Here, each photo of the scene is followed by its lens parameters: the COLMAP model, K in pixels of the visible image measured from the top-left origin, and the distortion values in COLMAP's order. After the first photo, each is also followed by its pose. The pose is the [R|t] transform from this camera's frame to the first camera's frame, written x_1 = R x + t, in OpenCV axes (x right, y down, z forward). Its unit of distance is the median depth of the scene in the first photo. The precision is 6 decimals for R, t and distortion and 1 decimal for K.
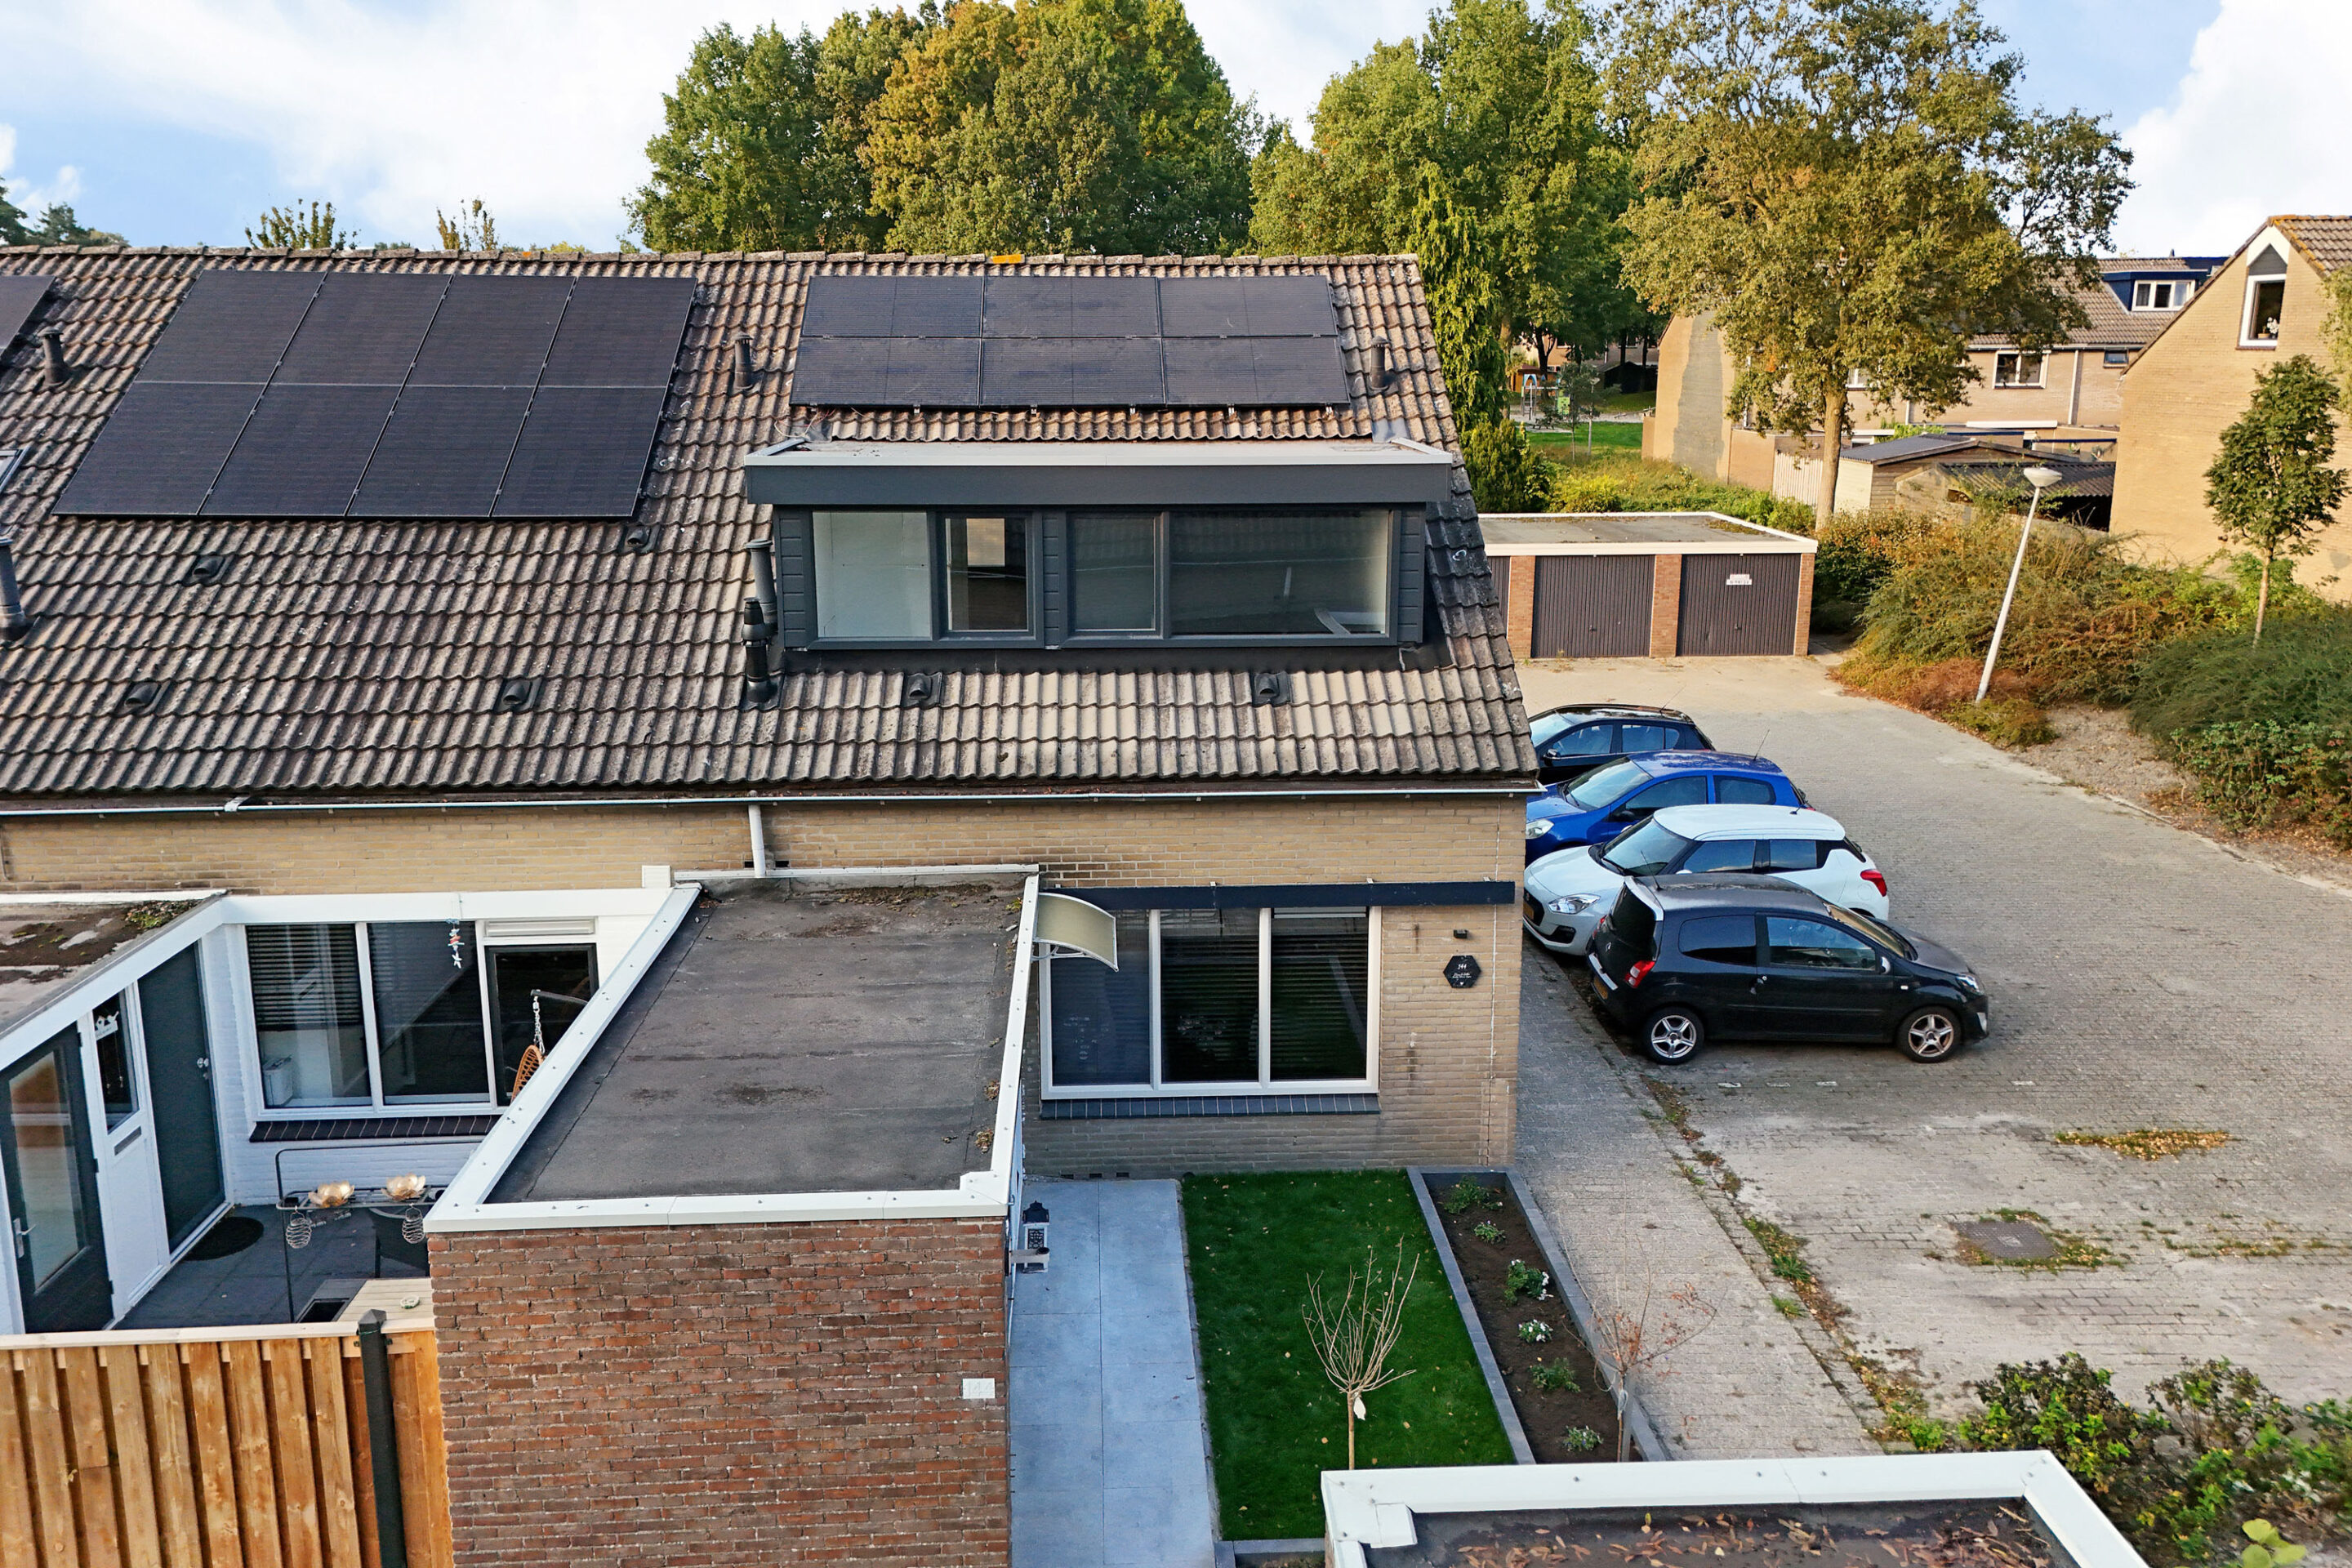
lens RADIAL K [[1734.7, 0, 1175.0], [0, 1734.7, 679.9], [0, 0, 1]] dist [0.090699, -0.078992]
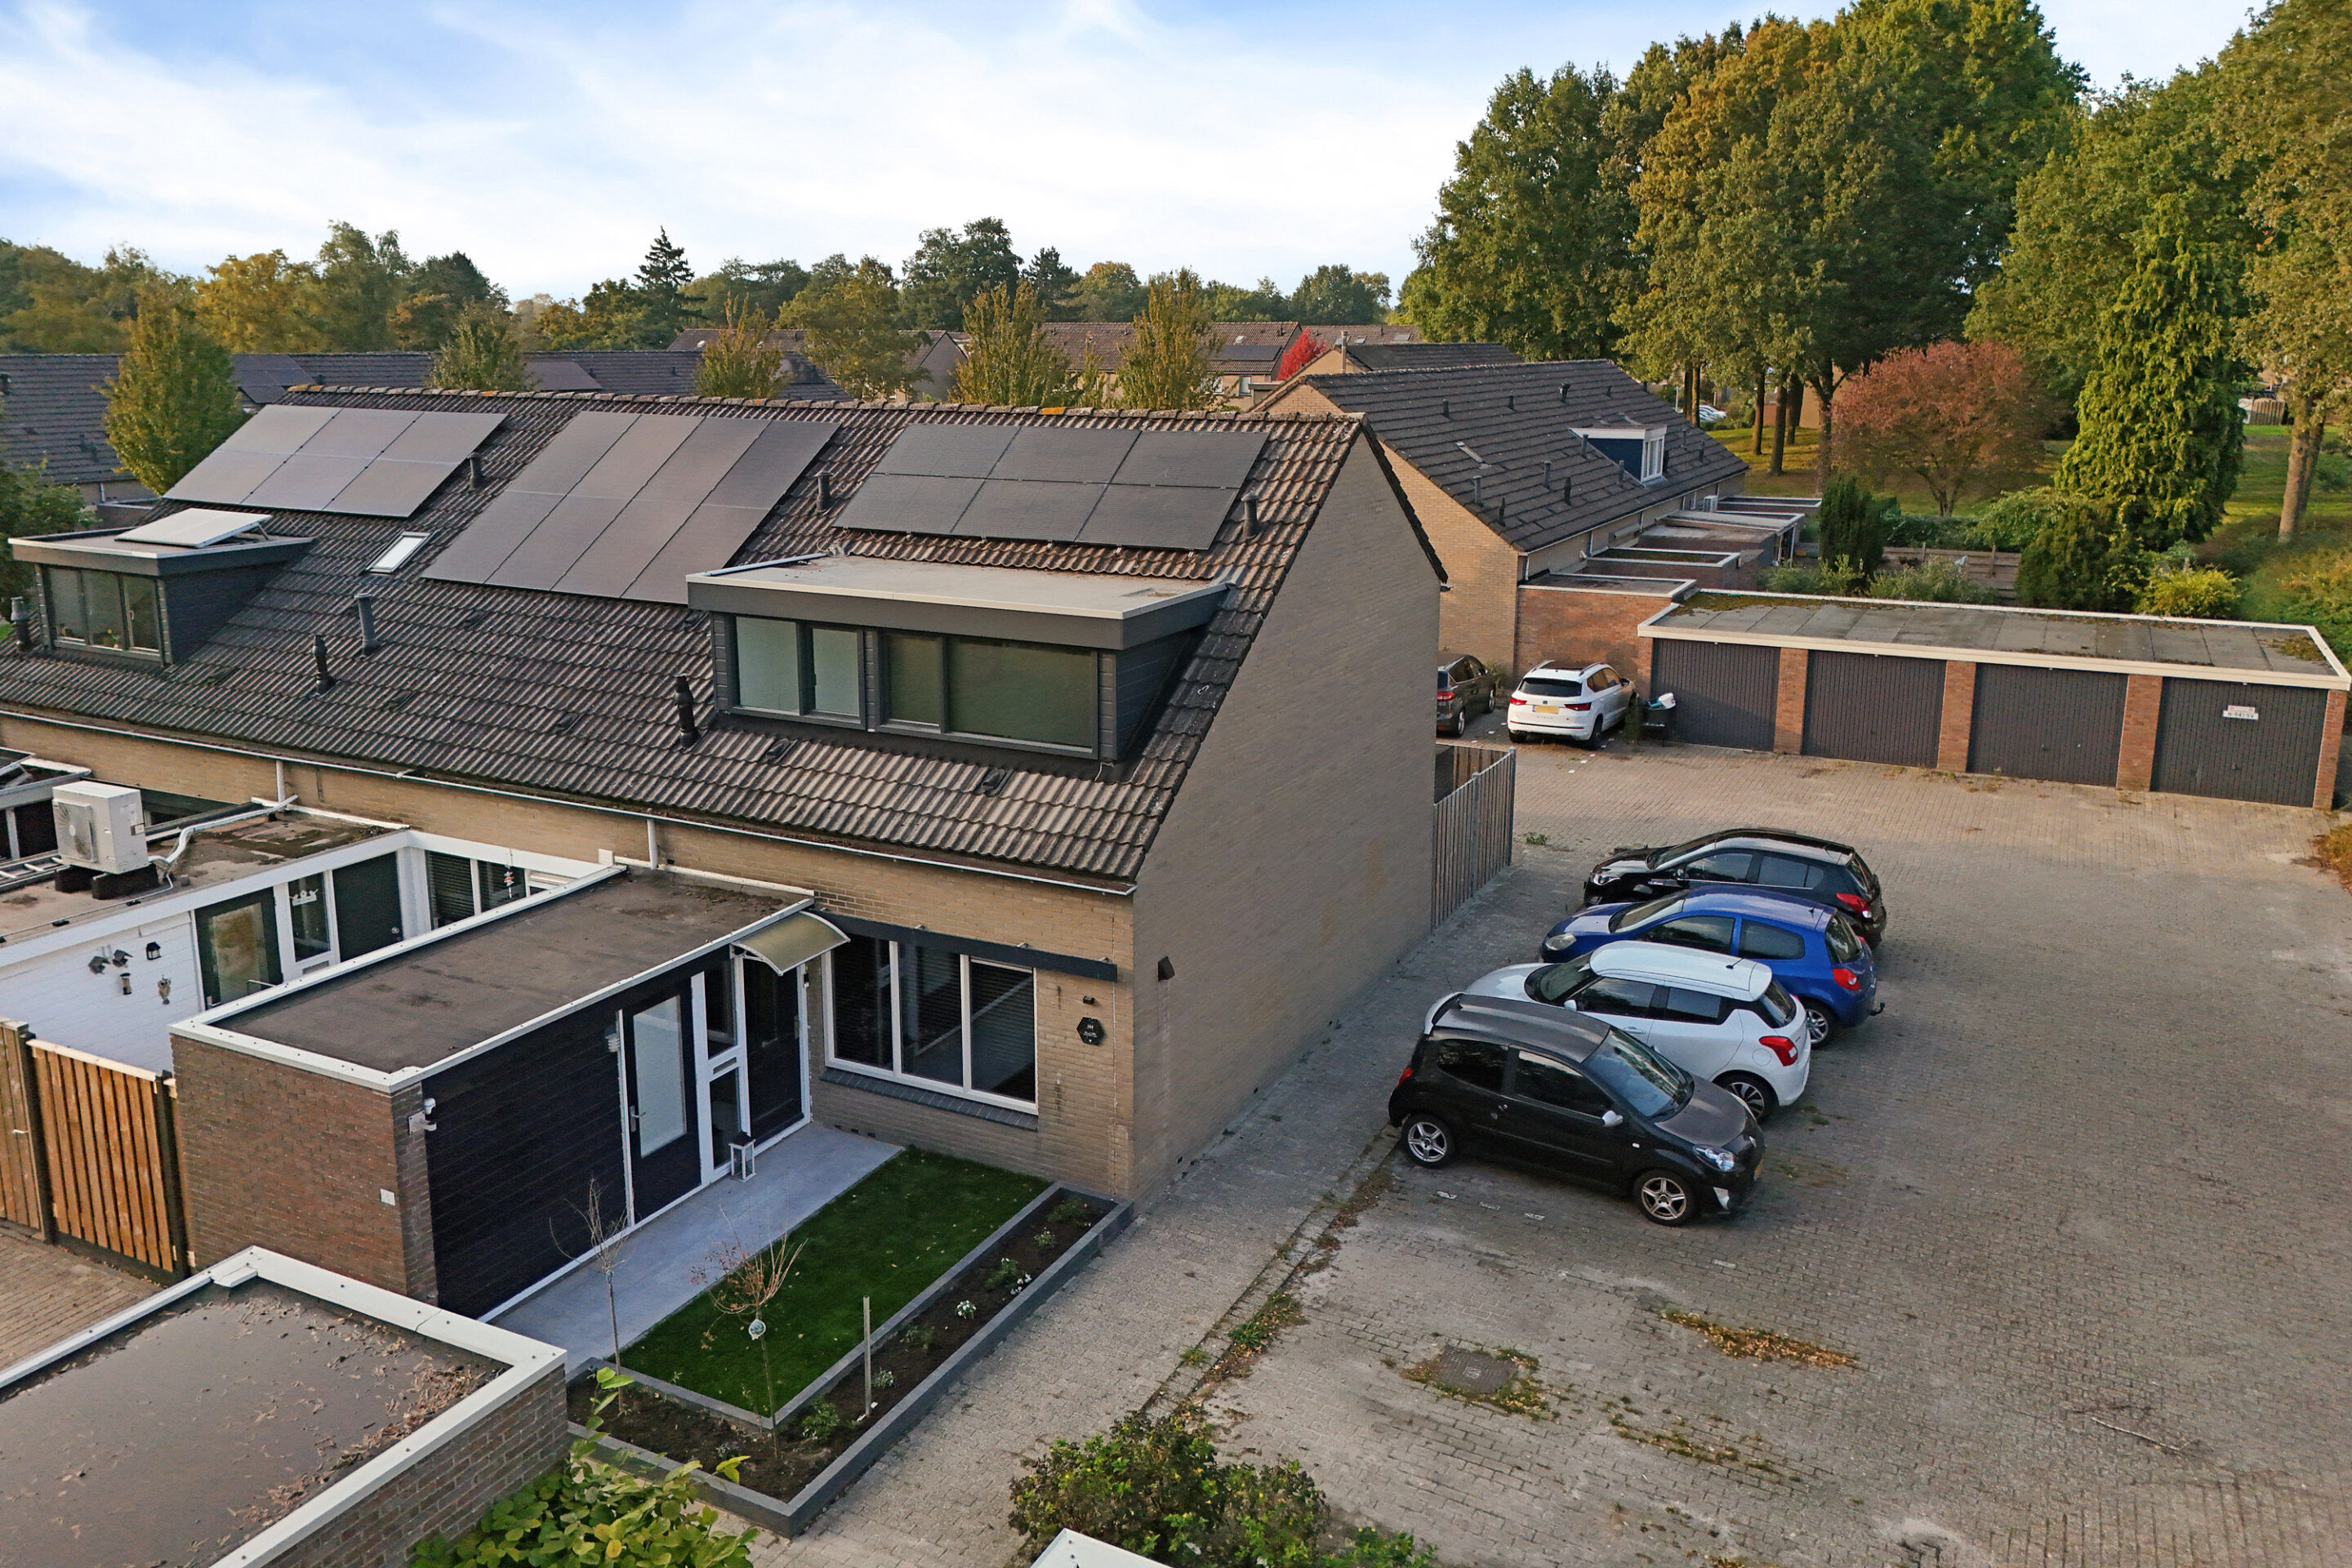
lens RADIAL K [[1742.4, 0, 1170.6], [0, 1742.4, 666.9], [0, 0, 1]] dist [0.091541, -0.090398]
pose [[0.863725, 0.094190, -0.495083, 0.678831], [-0.098646, 0.994974, 0.017196, -0.097366], [0.494215, 0.033986, 0.868675, -0.043333]]
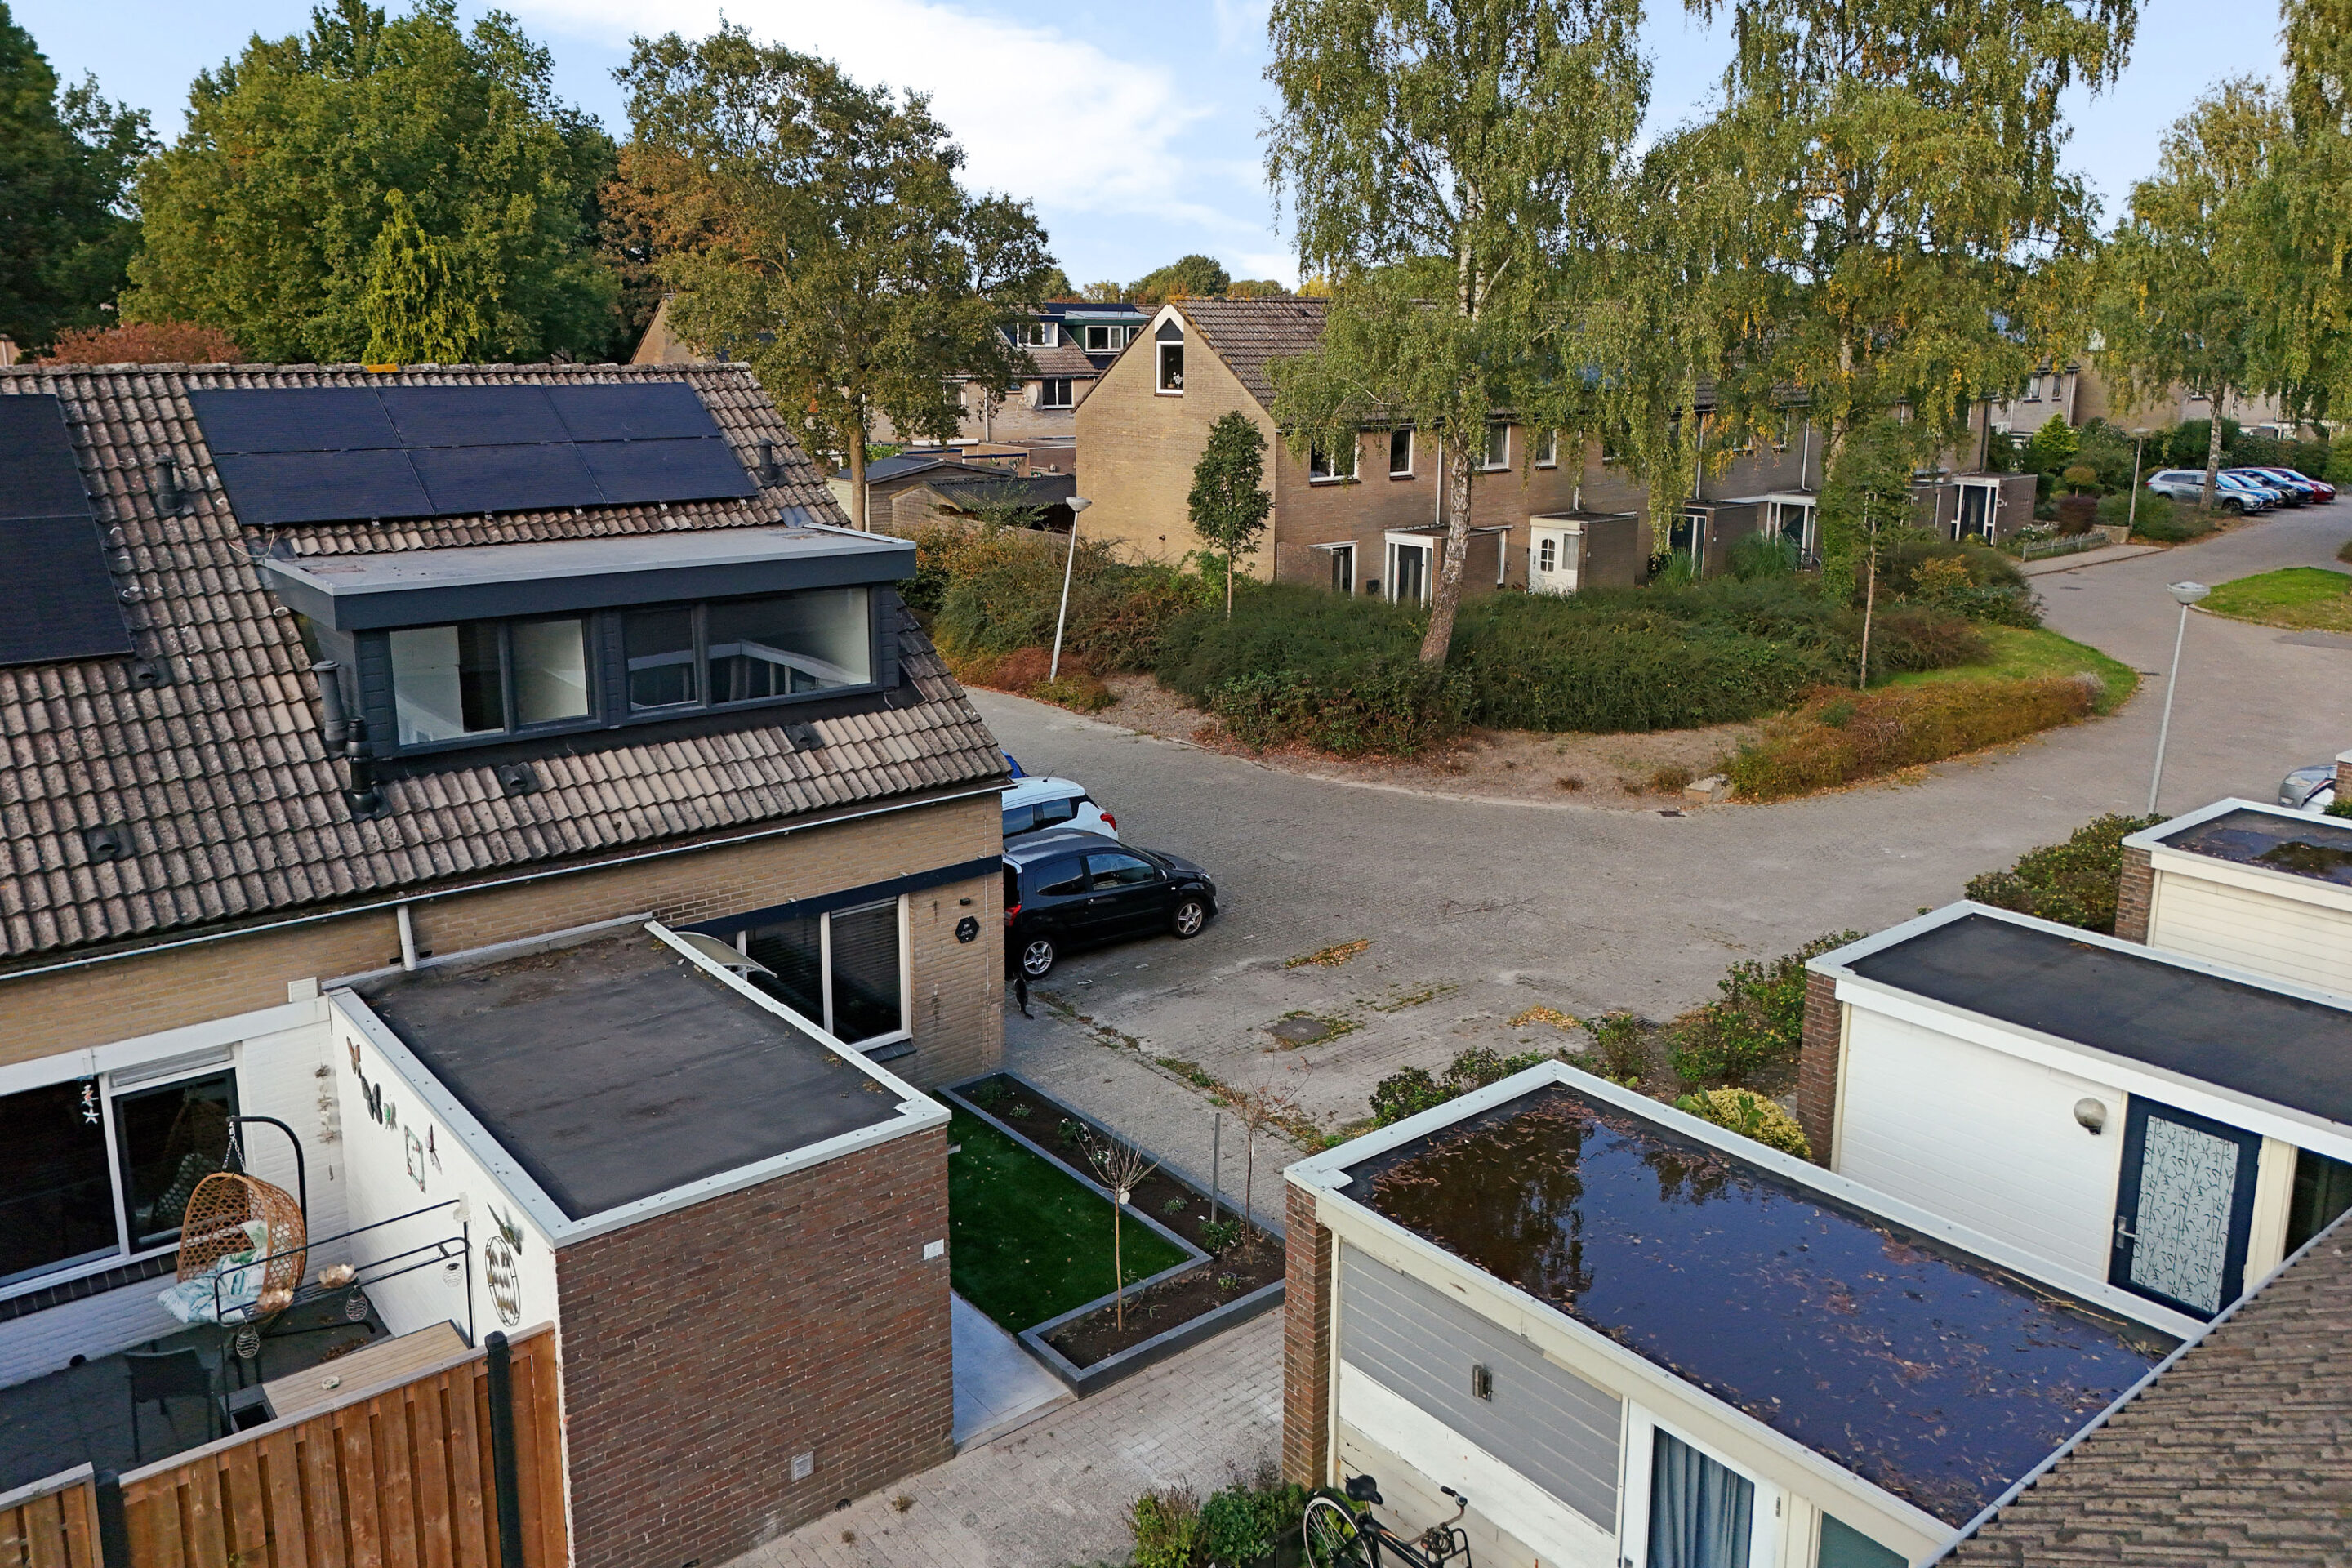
lens RADIAL K [[1734.7, 0, 1175.0], [0, 1734.7, 679.9], [0, 0, 1]] dist [0.090699, -0.078992]
pose [[0.807302, -0.112884, 0.579242, -0.384095], [0.112806, 0.992954, 0.036289, -0.043636], [-0.579257, 0.036046, 0.814347, -0.149034]]
